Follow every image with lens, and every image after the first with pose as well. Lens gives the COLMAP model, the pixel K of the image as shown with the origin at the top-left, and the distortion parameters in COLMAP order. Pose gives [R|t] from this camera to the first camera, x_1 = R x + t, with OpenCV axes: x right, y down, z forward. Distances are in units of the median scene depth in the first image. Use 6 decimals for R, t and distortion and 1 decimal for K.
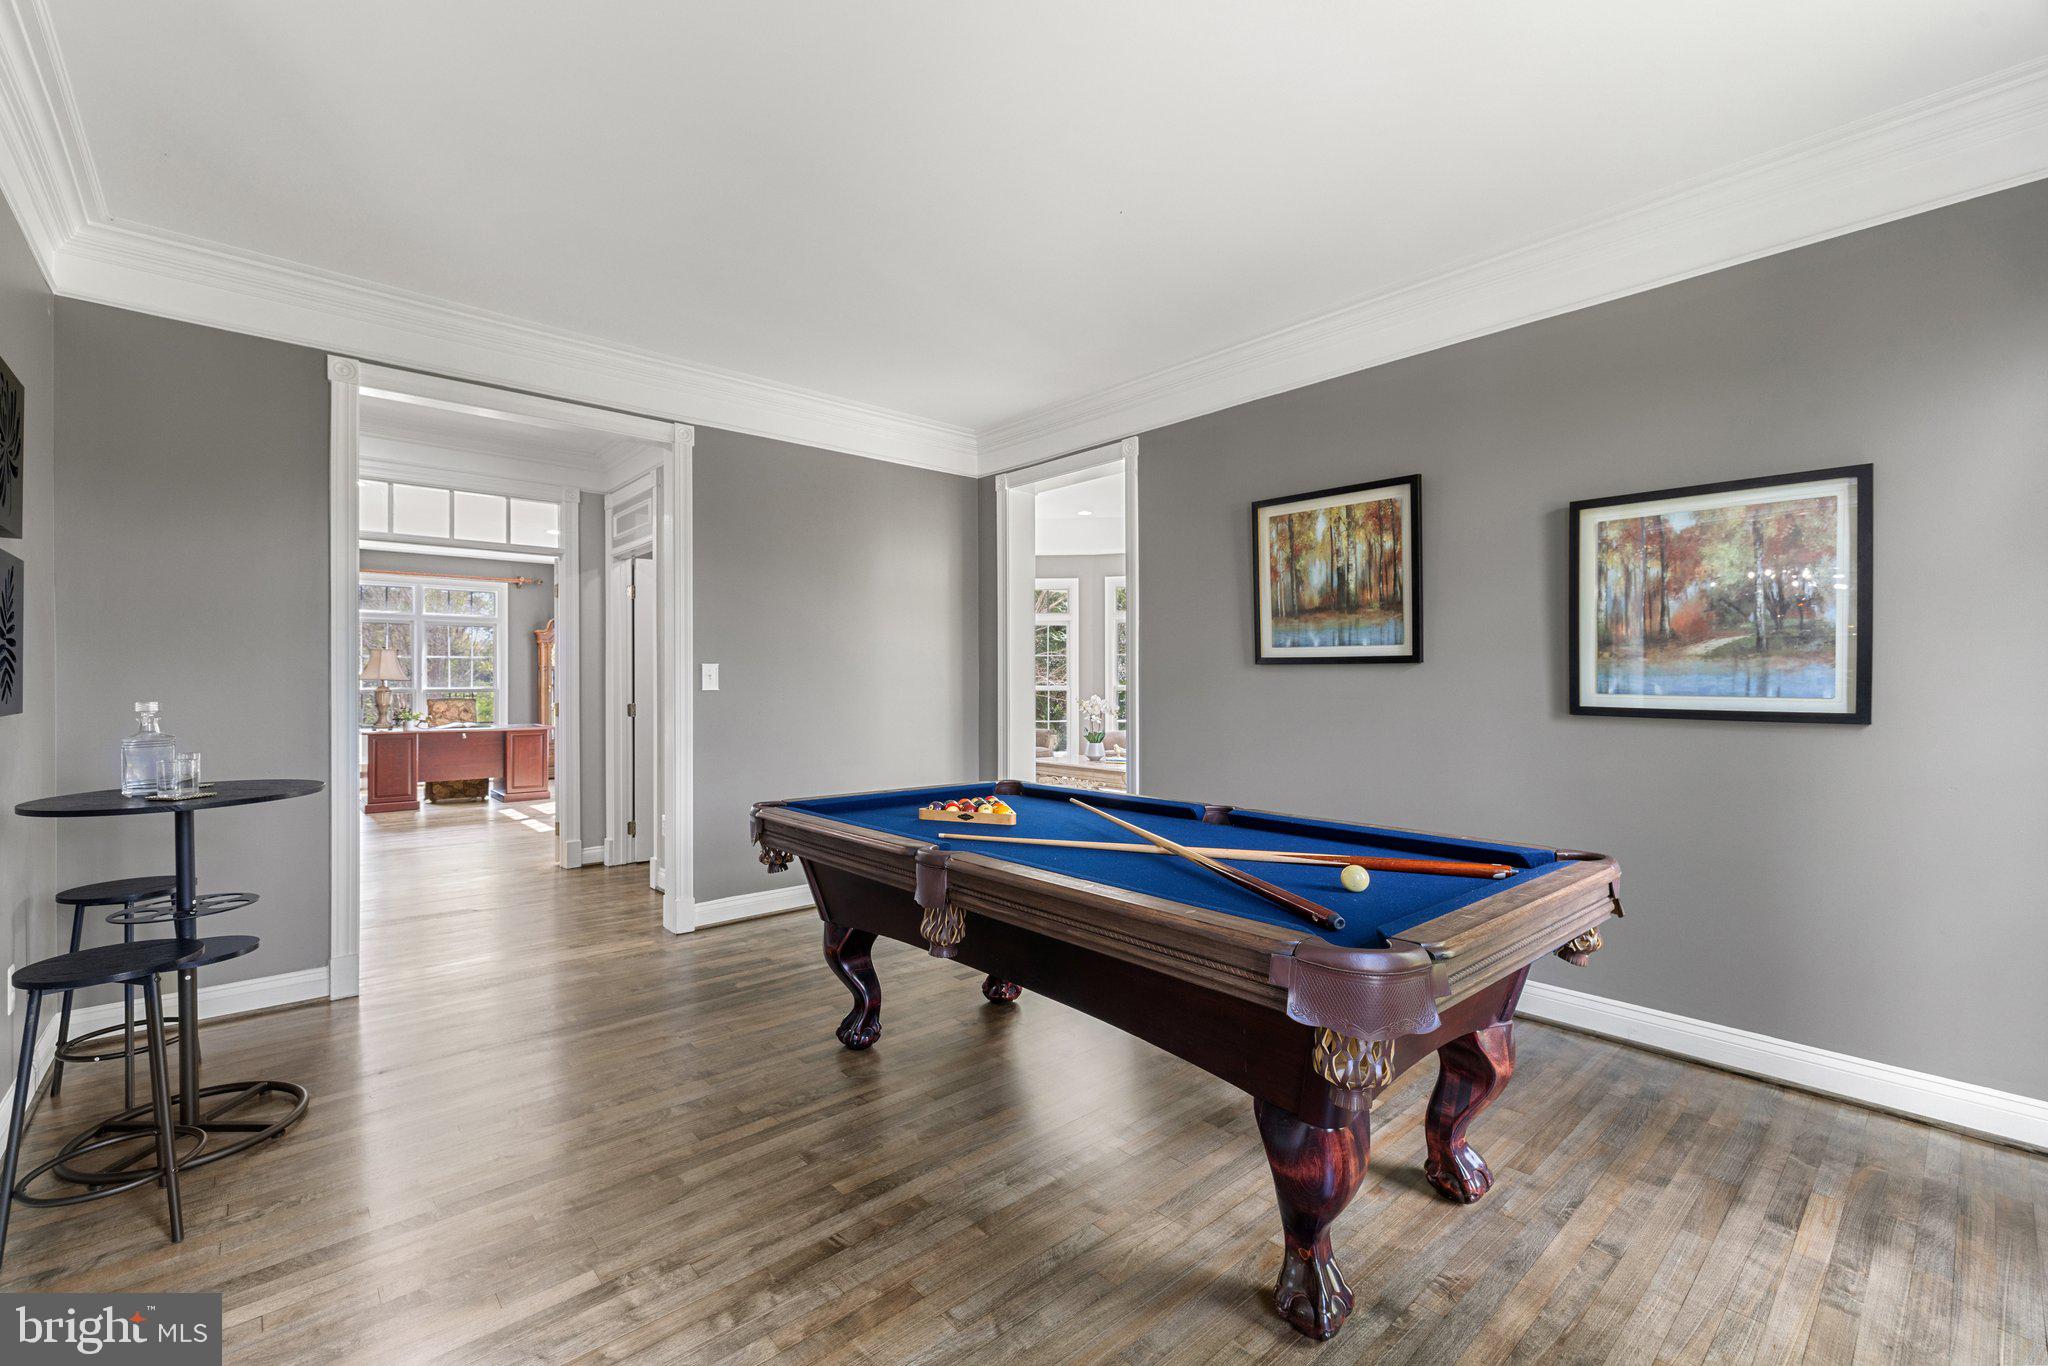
lens RADIAL K [[868.9, 0, 1013.3], [0, 868.9, 677.5], [0, 0, 1]] dist [-0.000337, -0.000006]
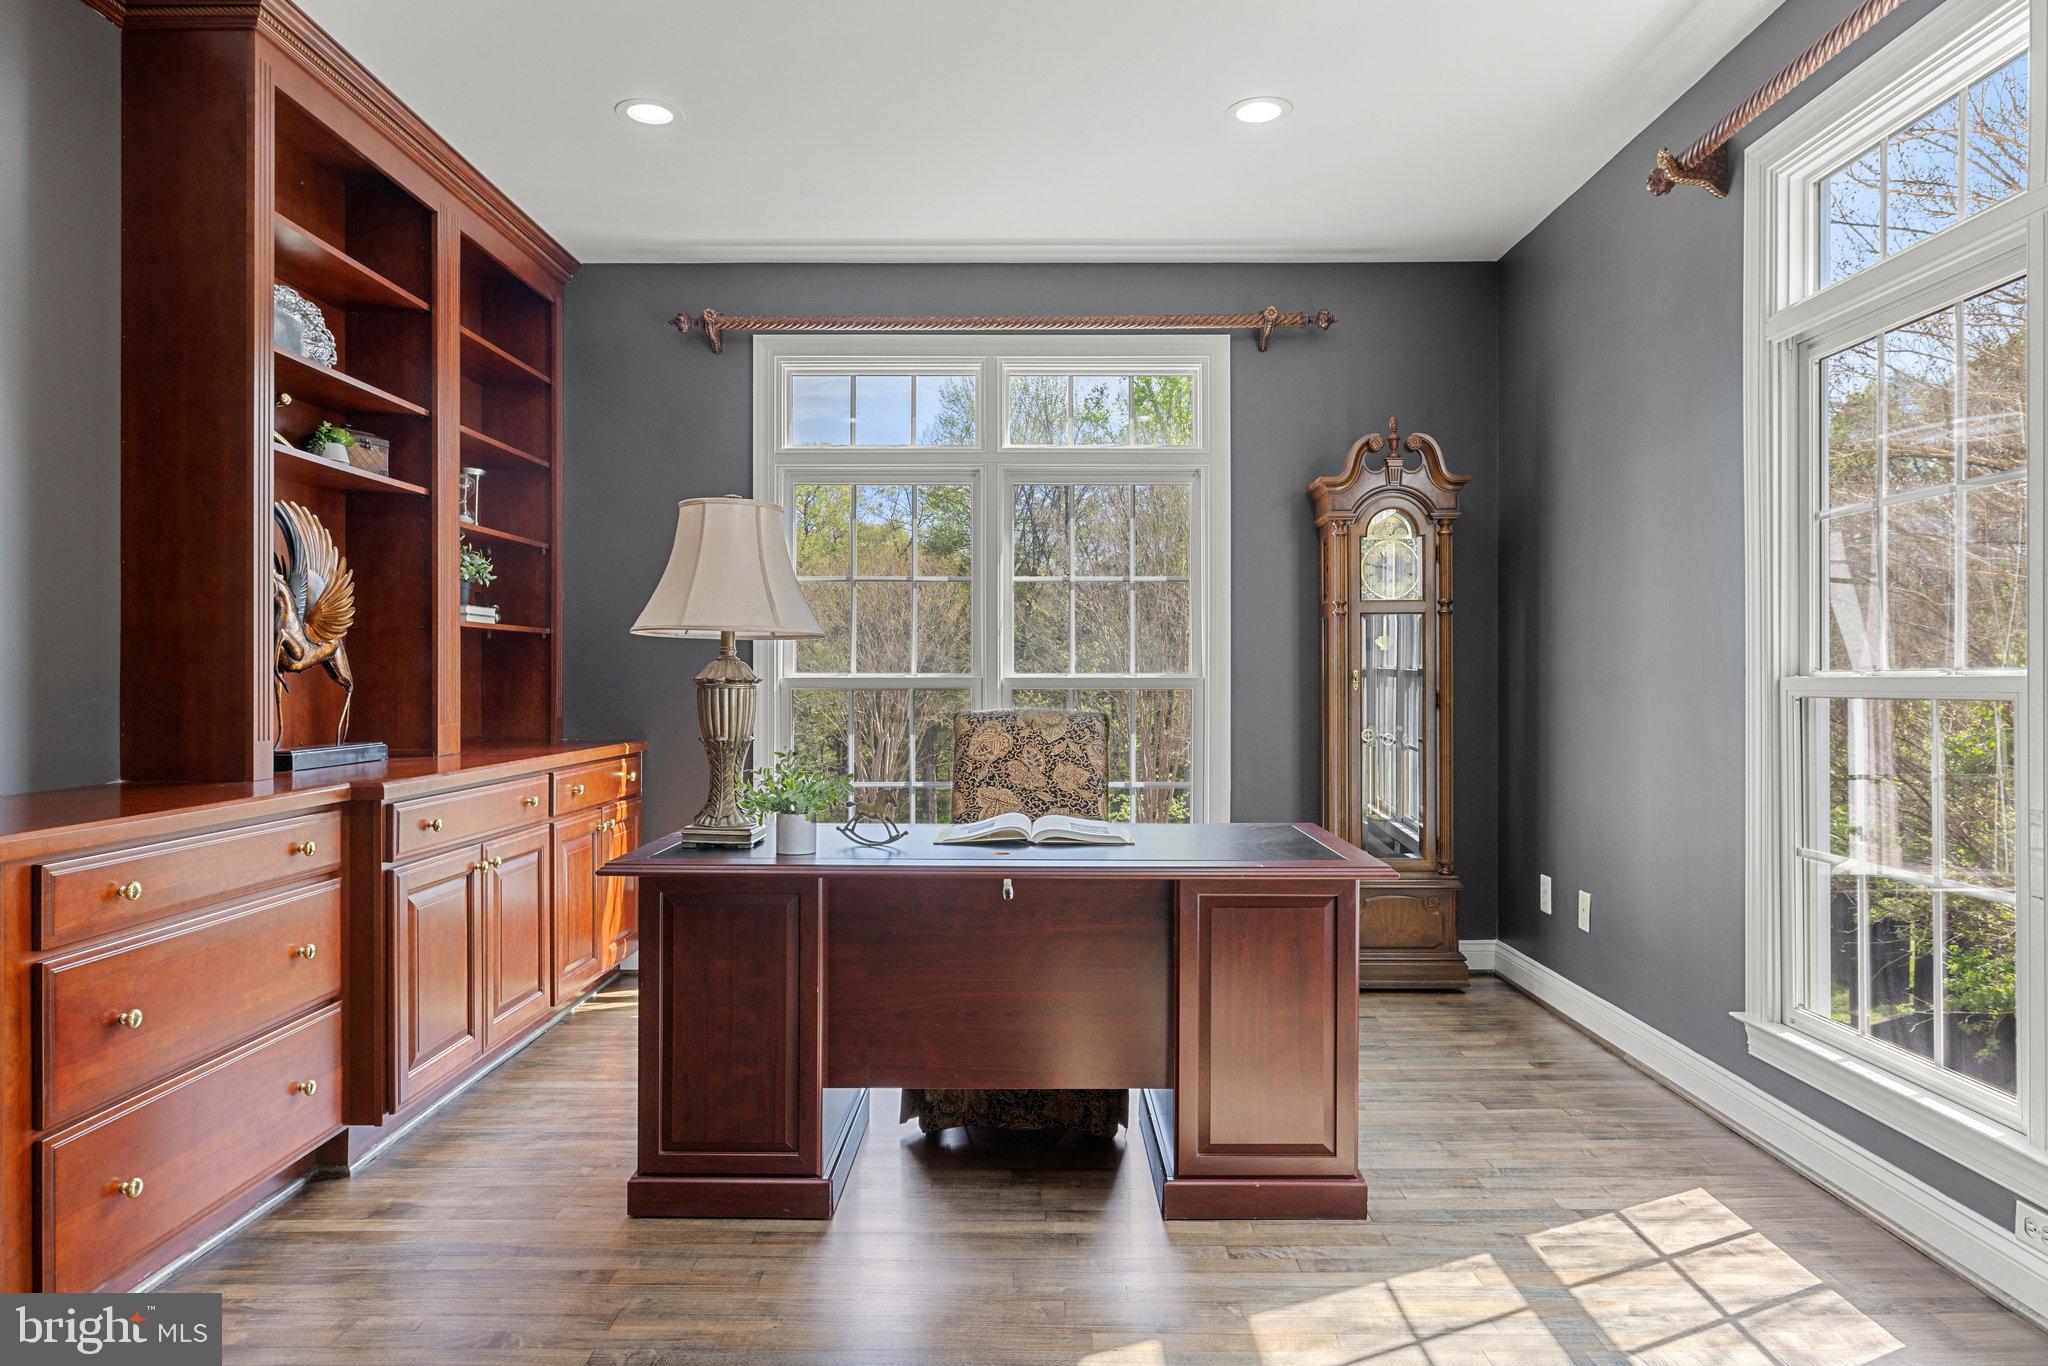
lens RADIAL K [[1289.0, 0, 1027.8], [0, 1289.0, 676.4], [0, 0, 1]] dist [-0.000554, 0.001454]
pose [[0.742136, 0.002795, -0.670243, -0.415864], [0.003427, 0.999962, 0.007964, 0.010741], [0.670240, -0.008207, 0.742099, 0.773979]]
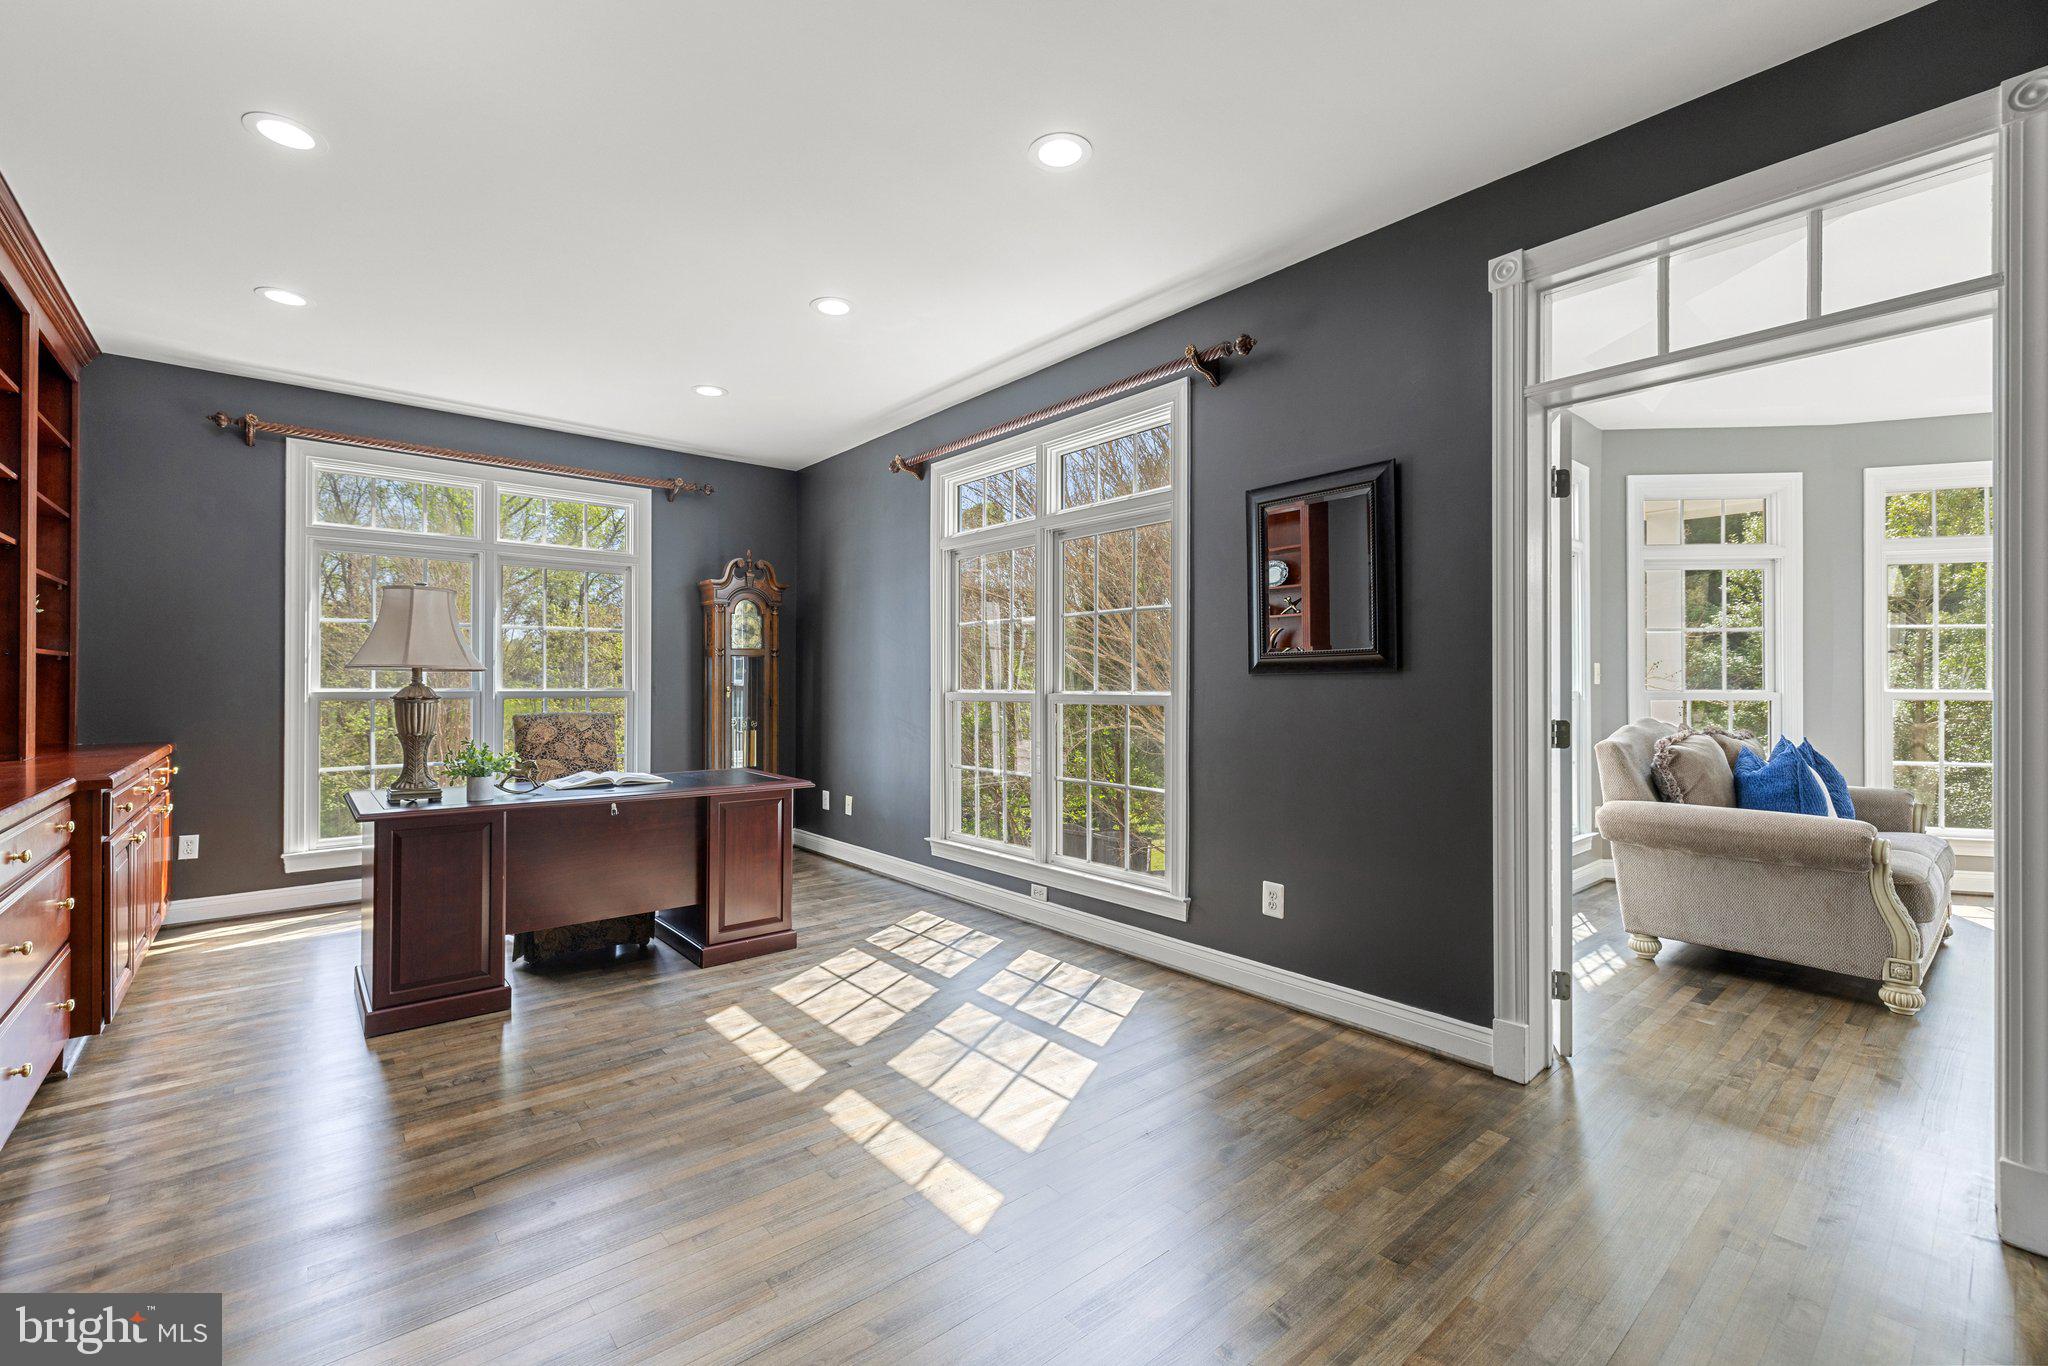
lens RADIAL K [[868.9, 0, 1013.3], [0, 868.9, 677.5], [0, 0, 1]] dist [-0.000337, -0.000006]
pose [[0.999609, 0.004898, -0.027519, -0.441065], [-0.004864, 0.999987, 0.001322, 0.003851], [0.027525, -0.001188, 0.999620, 0.608710]]
